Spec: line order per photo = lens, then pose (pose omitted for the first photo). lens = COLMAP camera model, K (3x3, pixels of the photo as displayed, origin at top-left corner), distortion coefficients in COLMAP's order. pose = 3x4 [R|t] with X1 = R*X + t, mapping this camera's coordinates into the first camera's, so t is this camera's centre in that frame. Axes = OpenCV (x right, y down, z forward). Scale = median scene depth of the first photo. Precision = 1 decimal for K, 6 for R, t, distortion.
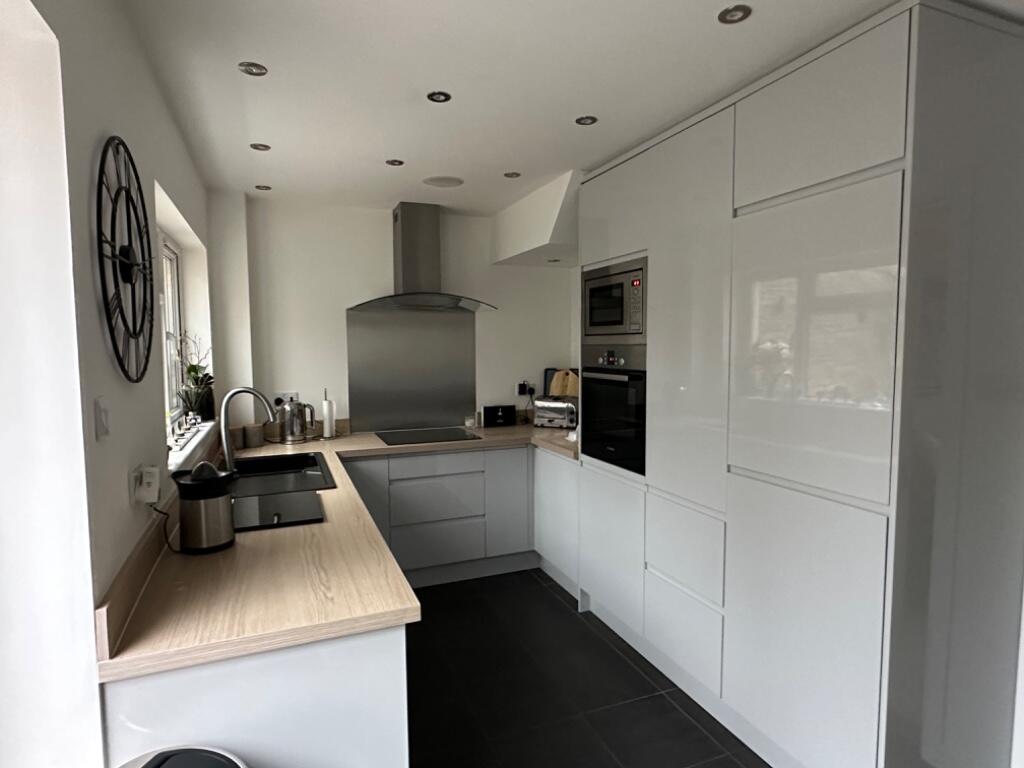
lens RADIAL K [[568.1, 0, 513.2], [0, 568.1, 384.9], [0, 0, 1]] dist [-0.000550, -0.000076]
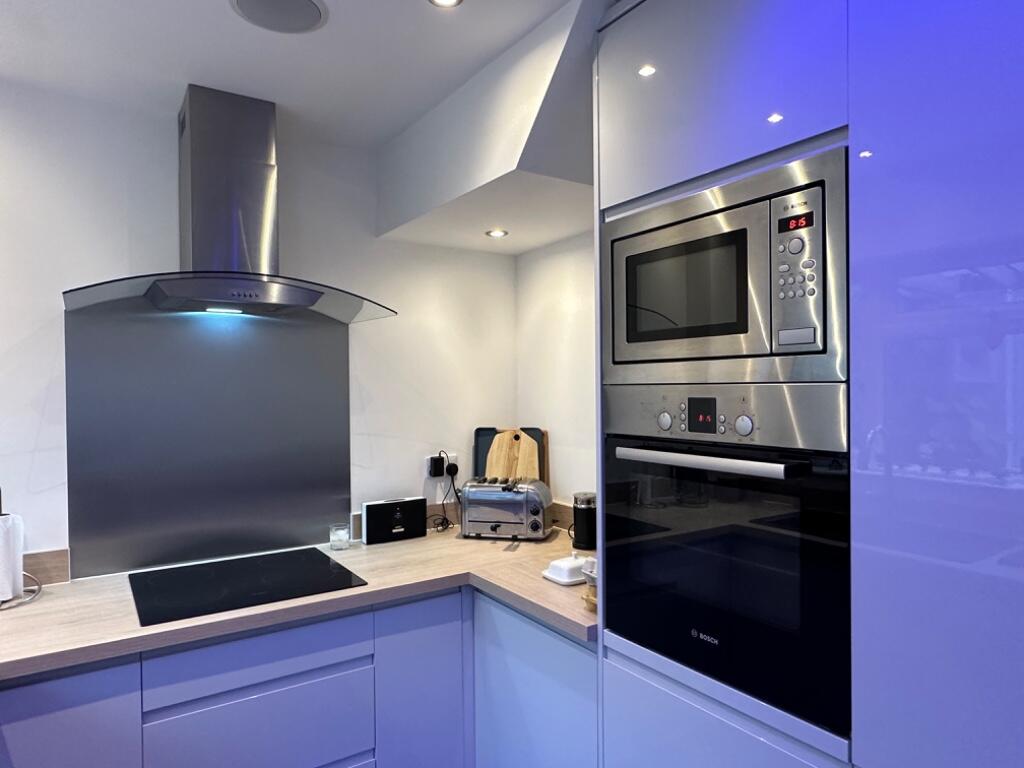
lens RADIAL K [[636.7, 0, 511.8], [0, 636.7, 384.0], [0, 0, 1]] dist [-0.007372, 0.000394]
pose [[0.979536, -0.006659, 0.201158, -0.039242], [0.022266, 0.996903, -0.075422, -0.026525], [-0.200033, 0.078358, 0.976651, 0.402340]]
